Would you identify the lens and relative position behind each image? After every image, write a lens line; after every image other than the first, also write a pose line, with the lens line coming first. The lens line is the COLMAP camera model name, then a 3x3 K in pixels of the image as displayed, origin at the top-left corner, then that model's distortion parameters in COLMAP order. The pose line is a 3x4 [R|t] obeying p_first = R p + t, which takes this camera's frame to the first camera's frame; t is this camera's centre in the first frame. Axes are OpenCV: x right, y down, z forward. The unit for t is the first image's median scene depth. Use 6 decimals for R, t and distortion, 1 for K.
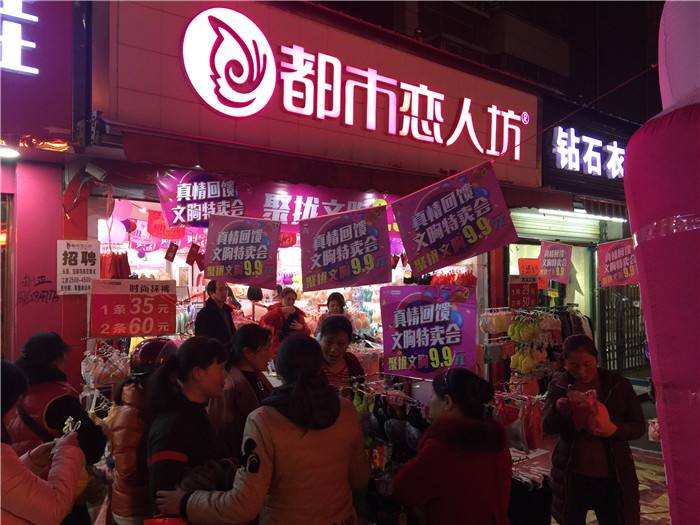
lens RADIAL K [[603.8, 0, 347.2], [0, 603.8, 264.2], [0, 0, 1]] dist [0.047130, -0.082934]
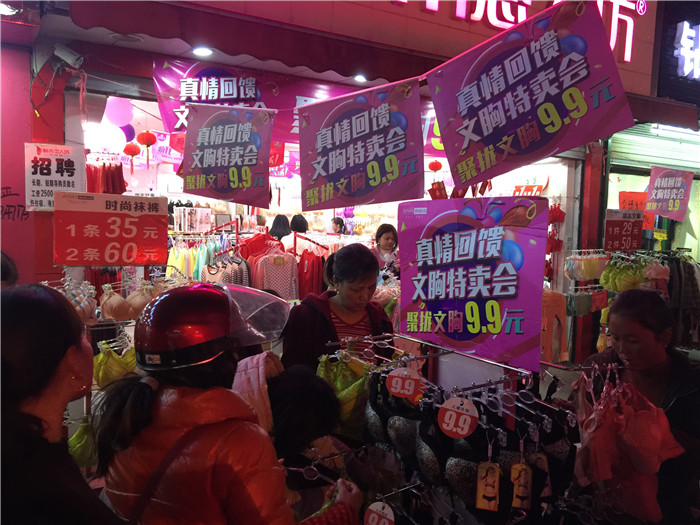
lens RADIAL K [[603.8, 0, 349.7], [0, 603.8, 265.6], [0, 0, 1]] dist [0.047130, -0.082934]
pose [[0.990660, 0.038670, -0.130758, 0.061644], [-0.025016, 0.994210, 0.104500, 0.026751], [0.134042, -0.100253, 0.985891, 0.245438]]
